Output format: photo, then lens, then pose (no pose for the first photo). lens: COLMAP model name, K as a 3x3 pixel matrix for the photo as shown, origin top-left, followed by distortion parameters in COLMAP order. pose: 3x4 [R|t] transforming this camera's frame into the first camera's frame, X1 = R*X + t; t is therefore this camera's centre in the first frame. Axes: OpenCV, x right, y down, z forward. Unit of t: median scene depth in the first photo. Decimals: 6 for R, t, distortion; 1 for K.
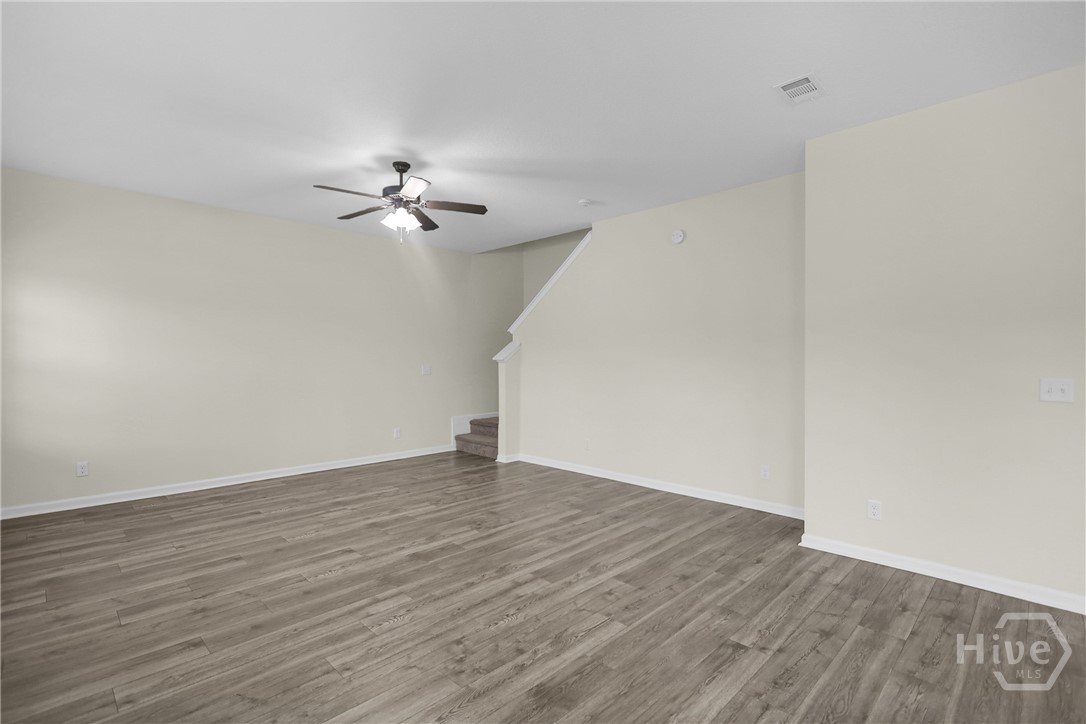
lens RADIAL K [[512.9, 0, 540.7], [0, 512.9, 354.2], [0, 0, 1]] dist [-0.005048, 0.000625]
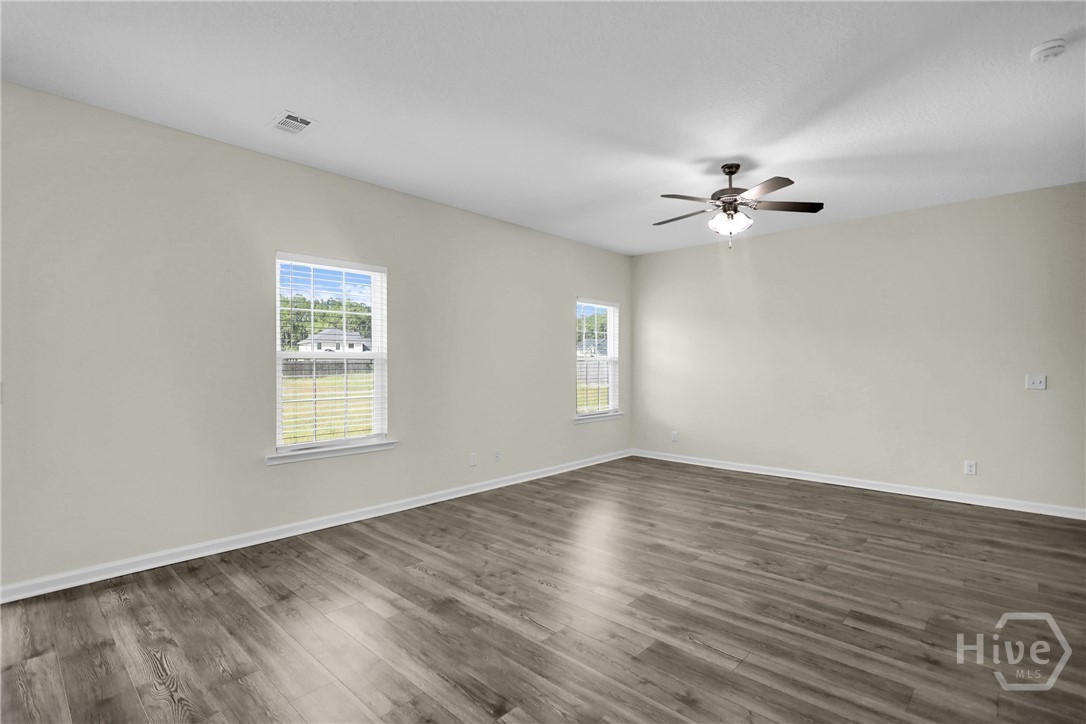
lens RADIAL K [[512.9, 0, 532.6], [0, 512.9, 363.1], [0, 0, 1]] dist [-0.005048, 0.000625]
pose [[0.019488, -0.002388, -0.999807, 0.724387], [0.006963, 0.999973, -0.002252, 0.005431], [0.999786, -0.006918, 0.019504, 0.617766]]
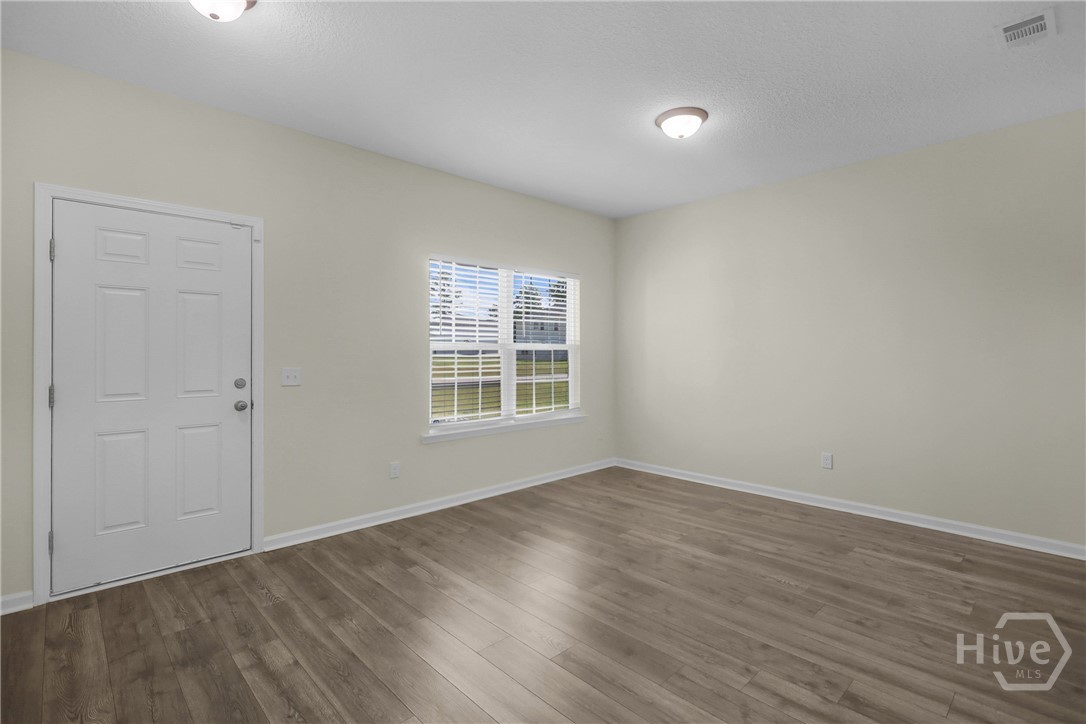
lens RADIAL K [[512.9, 0, 543.8], [0, 512.9, 354.5], [0, 0, 1]] dist [-0.005048, 0.000625]
pose [[0.025866, -0.004762, 0.999654, -1.312936], [-0.005824, 0.999971, 0.004914, 0.011941], [-0.999648, -0.005949, 0.025838, 1.442896]]
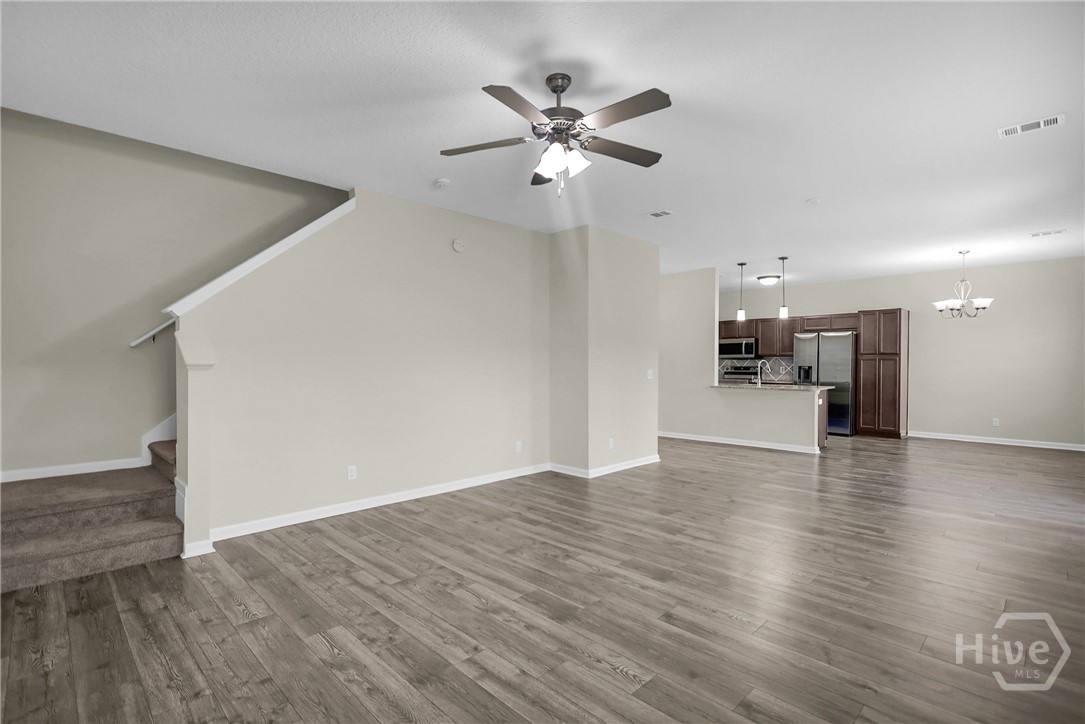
lens RADIAL K [[512.5, 0, 539.7], [0, 512.5, 365.5], [0, 0, 1]] dist [-0.005048, 0.000625]
pose [[0.007339, -0.009190, 0.999931, -0.995650], [-0.005842, 0.999940, 0.009233, 0.007252], [-0.999956, -0.005910, 0.007285, 1.048093]]
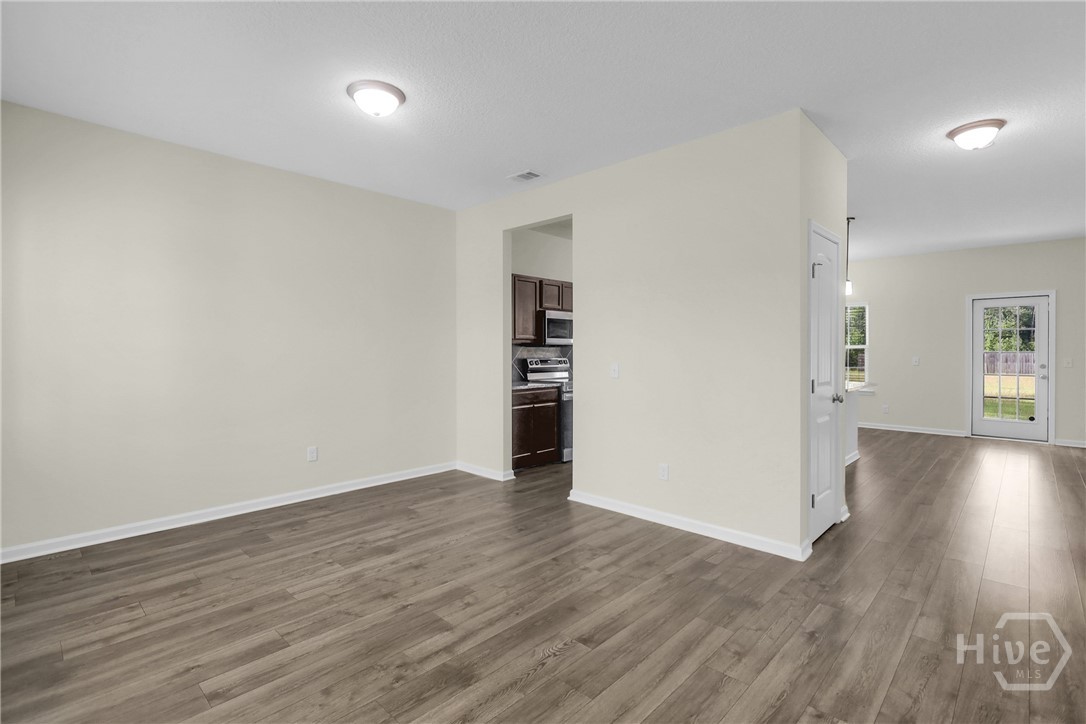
lens RADIAL K [[512.9, 0, 533.9], [0, 512.9, 360.4], [0, 0, 1]] dist [-0.005048, 0.000625]
pose [[-0.999796, -0.002213, -0.020070, -0.686892], [-0.002517, 0.999882, 0.015155, 0.013277], [0.020034, 0.015202, -0.999684, 2.011349]]
